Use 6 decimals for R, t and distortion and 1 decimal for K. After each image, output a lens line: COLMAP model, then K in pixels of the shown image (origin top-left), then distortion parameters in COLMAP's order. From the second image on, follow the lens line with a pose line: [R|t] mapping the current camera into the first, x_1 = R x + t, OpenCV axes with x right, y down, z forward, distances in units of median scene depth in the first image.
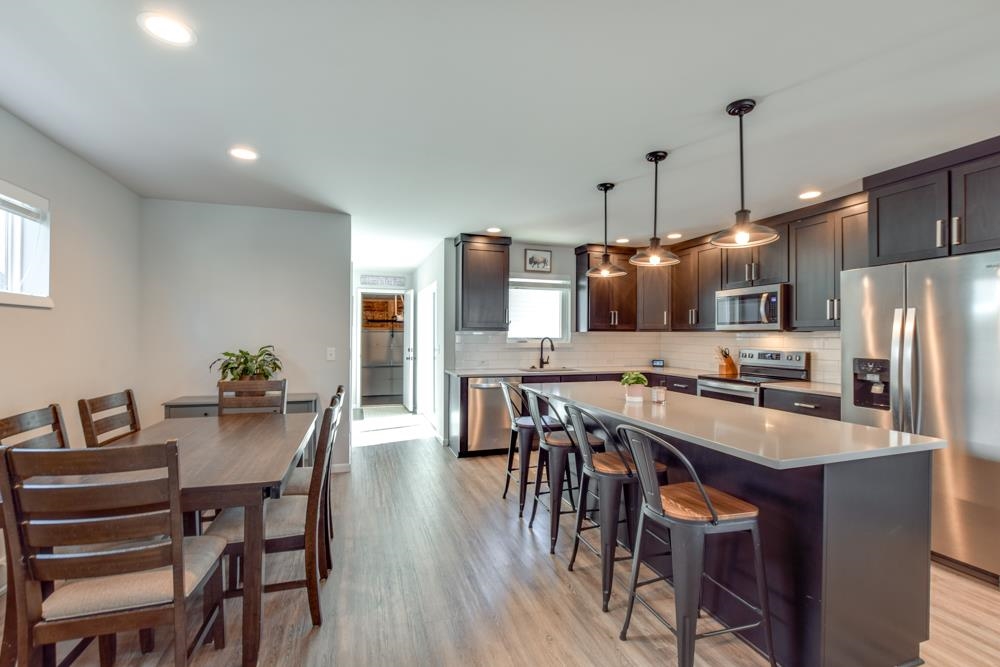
lens RADIAL K [[441.6, 0, 501.4], [0, 441.6, 337.3], [0, 0, 1]] dist [-0.018380, 0.001090]
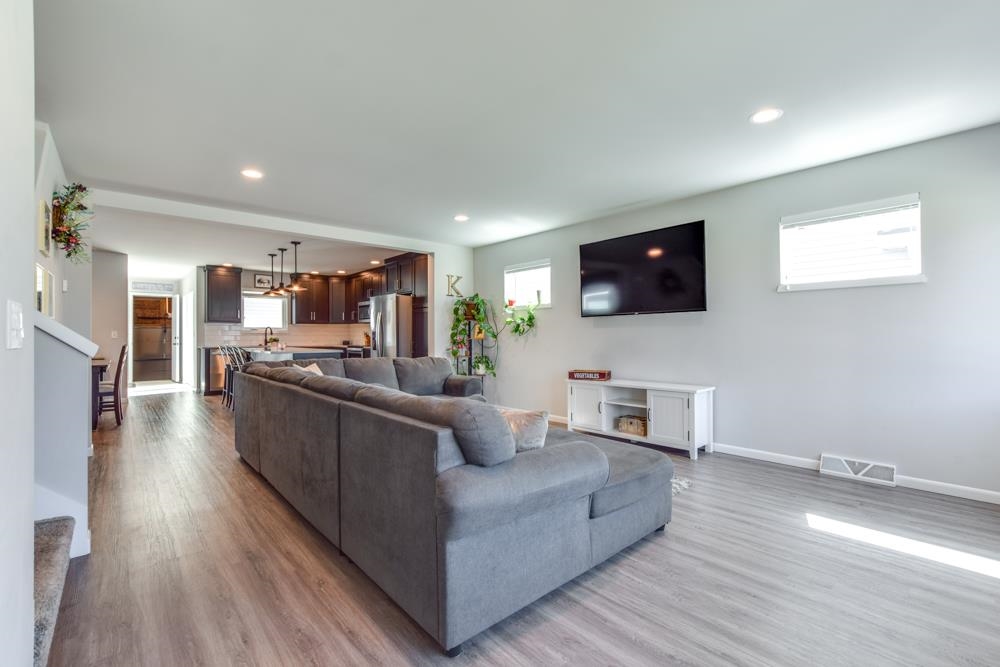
lens RADIAL K [[441.6, 0, 498.8], [0, 441.6, 336.5], [0, 0, 1]] dist [-0.018380, 0.001090]
pose [[0.922089, -0.007922, 0.386896, 0.262986], [0.008632, 0.999963, -0.000098, 0.043646], [-0.386881, 0.003429, 0.922123, -0.886398]]
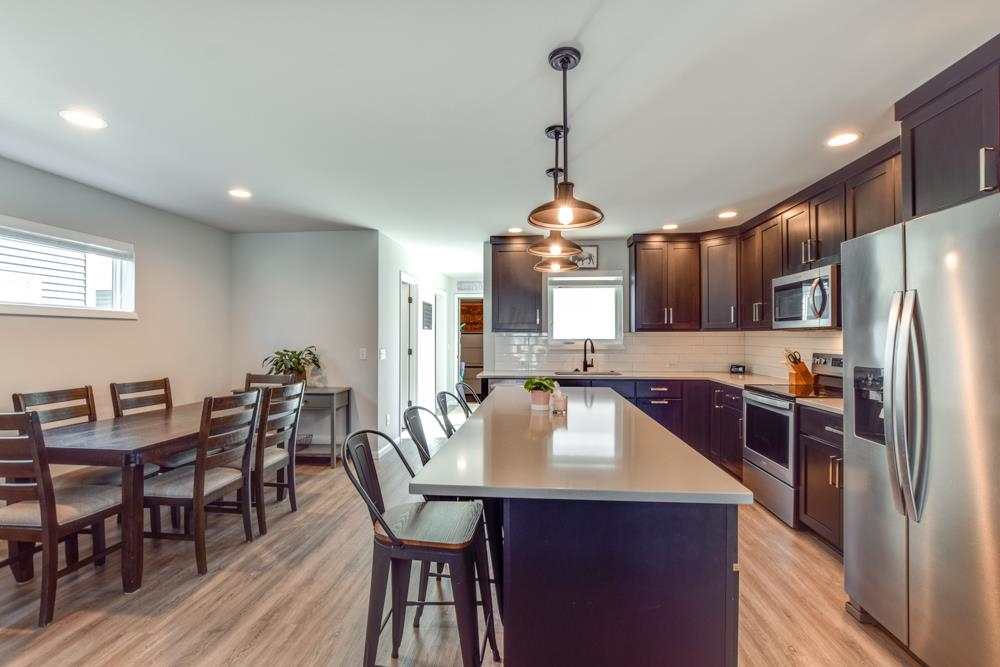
lens RADIAL K [[441.6, 0, 505.4], [0, 441.6, 335.3], [0, 0, 1]] dist [-0.018380, 0.001090]
pose [[0.918618, -0.007290, -0.395081, 0.307478], [0.004148, 0.999953, -0.008806, 0.001035], [0.395126, 0.006451, 0.918604, 0.077376]]
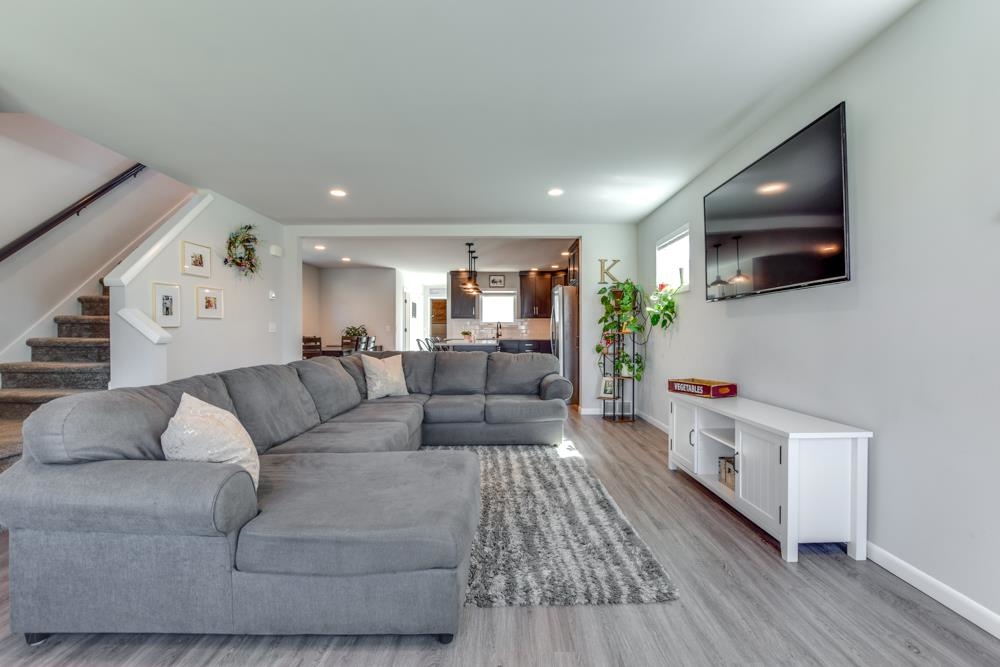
lens RADIAL K [[441.6, 0, 503.0], [0, 441.6, 332.2], [0, 0, 1]] dist [-0.018380, 0.001090]
pose [[0.948692, -0.003757, -0.316178, 0.714590], [0.003513, 0.999993, -0.001342, 0.047435], [0.316181, 0.000162, 0.948699, -0.787310]]
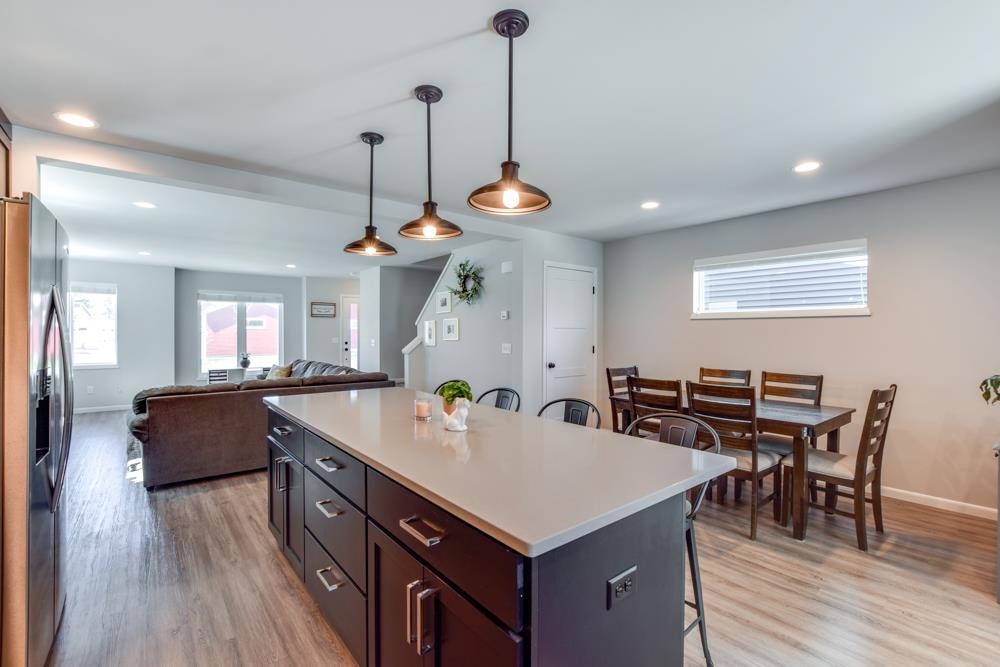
lens RADIAL K [[441.6, 0, 503.2], [0, 441.6, 337.7], [0, 0, 1]] dist [-0.018380, 0.001090]
pose [[-0.933828, -0.002907, -0.357710, 0.253895], [-0.008591, 0.999861, 0.014303, -0.003423], [0.357619, 0.016429, -0.933723, 0.894879]]
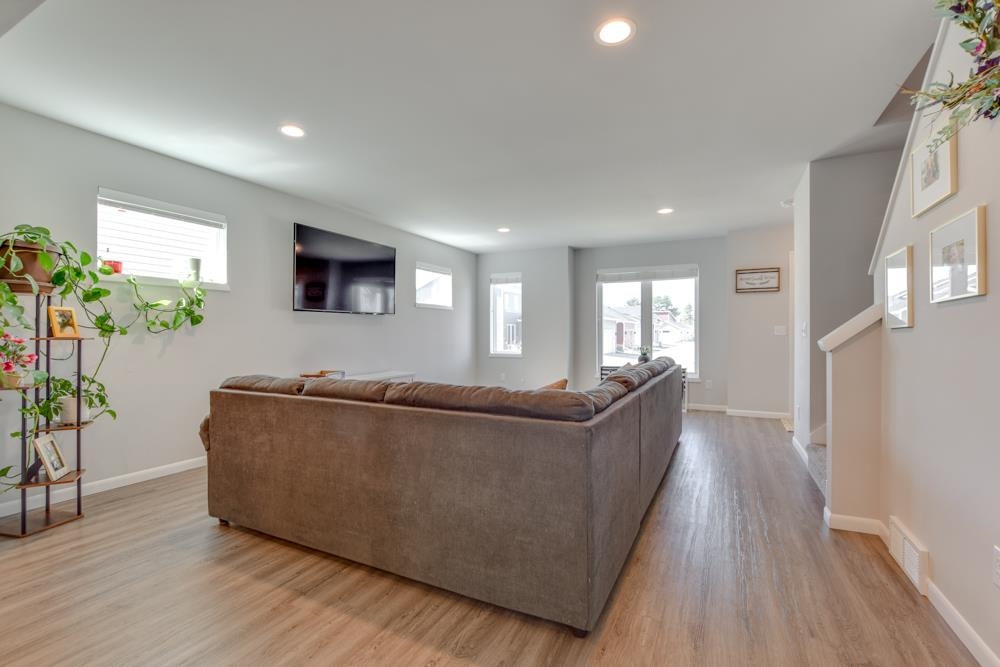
lens RADIAL K [[441.6, 0, 507.0], [0, 441.6, 333.9], [0, 0, 1]] dist [-0.018380, 0.001090]
pose [[-0.707851, -0.002090, 0.706359, -0.021498], [0.000289, 0.999995, 0.003249, 0.042243], [-0.706362, 0.002504, -0.707846, 0.202095]]
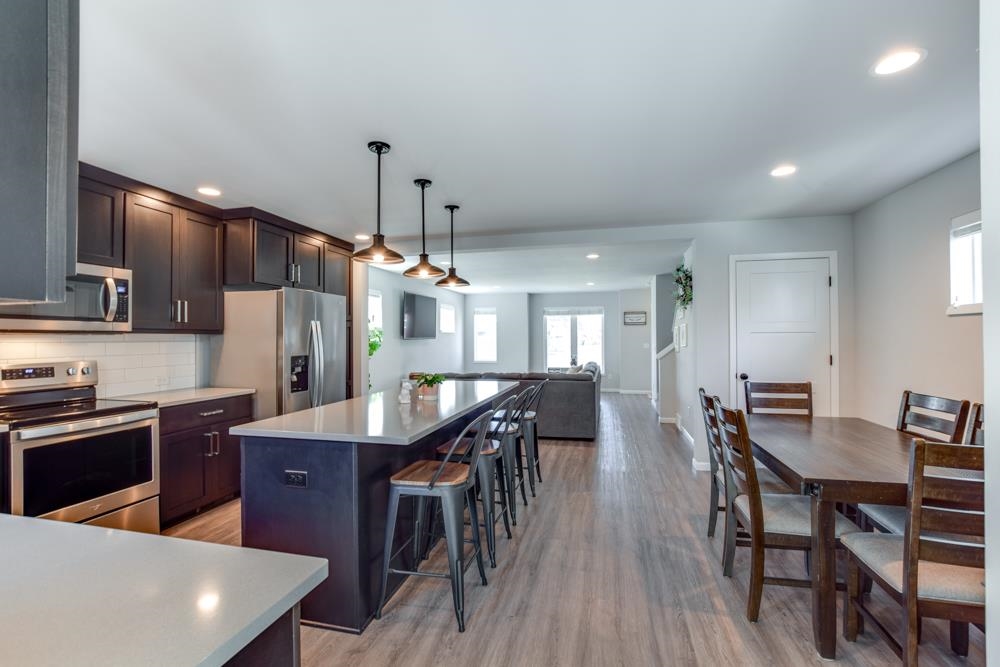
lens RADIAL K [[441.6, 0, 504.3], [0, 441.6, 331.4], [0, 0, 1]] dist [-0.018380, 0.001090]
pose [[-0.851575, 0.006668, 0.524190, -0.220953], [0.001313, 0.999943, -0.010588, -0.005932], [-0.524231, -0.008329, -0.851536, 0.954916]]
